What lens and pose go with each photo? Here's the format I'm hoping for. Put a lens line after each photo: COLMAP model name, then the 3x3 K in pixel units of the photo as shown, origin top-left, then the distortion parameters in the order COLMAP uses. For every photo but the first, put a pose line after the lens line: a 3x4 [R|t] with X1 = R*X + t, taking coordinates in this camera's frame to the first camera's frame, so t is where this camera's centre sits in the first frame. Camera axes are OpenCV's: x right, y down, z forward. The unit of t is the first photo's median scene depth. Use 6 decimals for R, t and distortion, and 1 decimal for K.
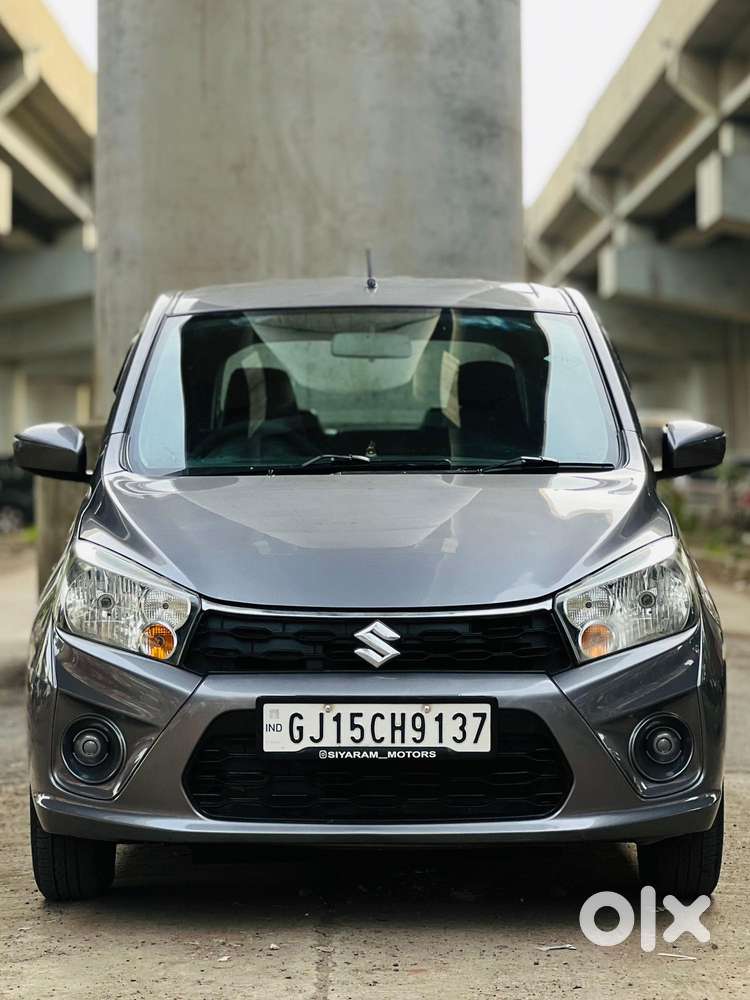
lens RADIAL K [[3101.4, 0, 457.1], [0, 3101.4, 498.5], [0, 0, 1]] dist [-0.091480, 4.432177]
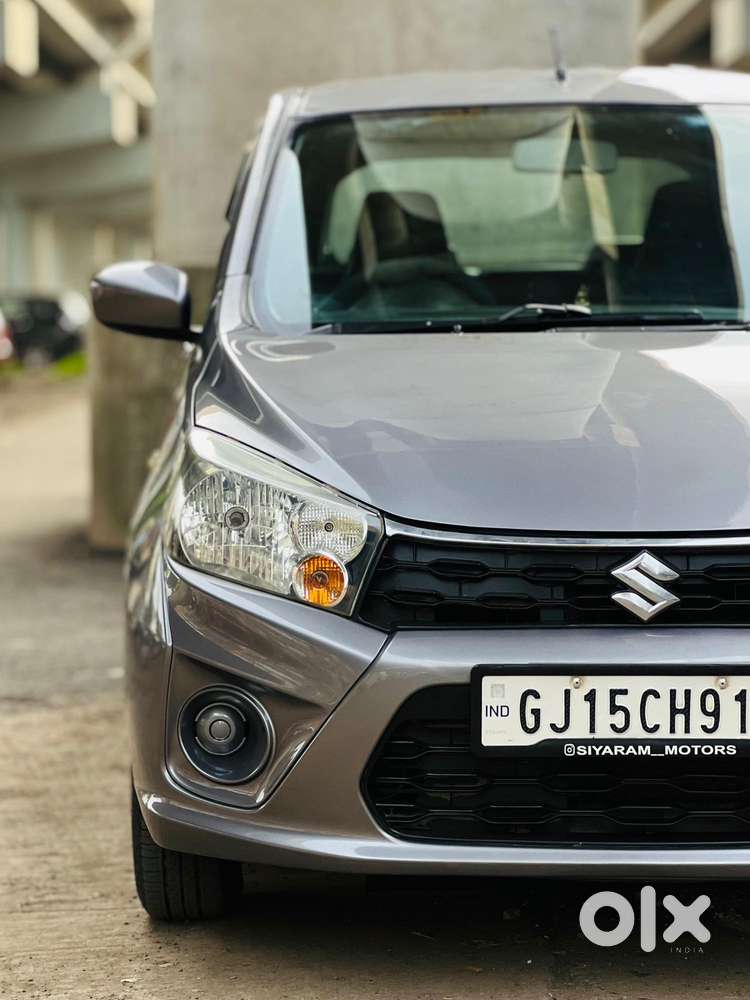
lens RADIAL K [[3101.4, 0, 457.1], [0, 3101.4, 498.5], [0, 0, 1]] dist [-0.091480, 4.432177]
pose [[0.999930, -0.002874, -0.011440, -0.059304], [0.003476, 0.998592, 0.052938, -0.008437], [0.011272, -0.052975, 0.998532, 0.320762]]
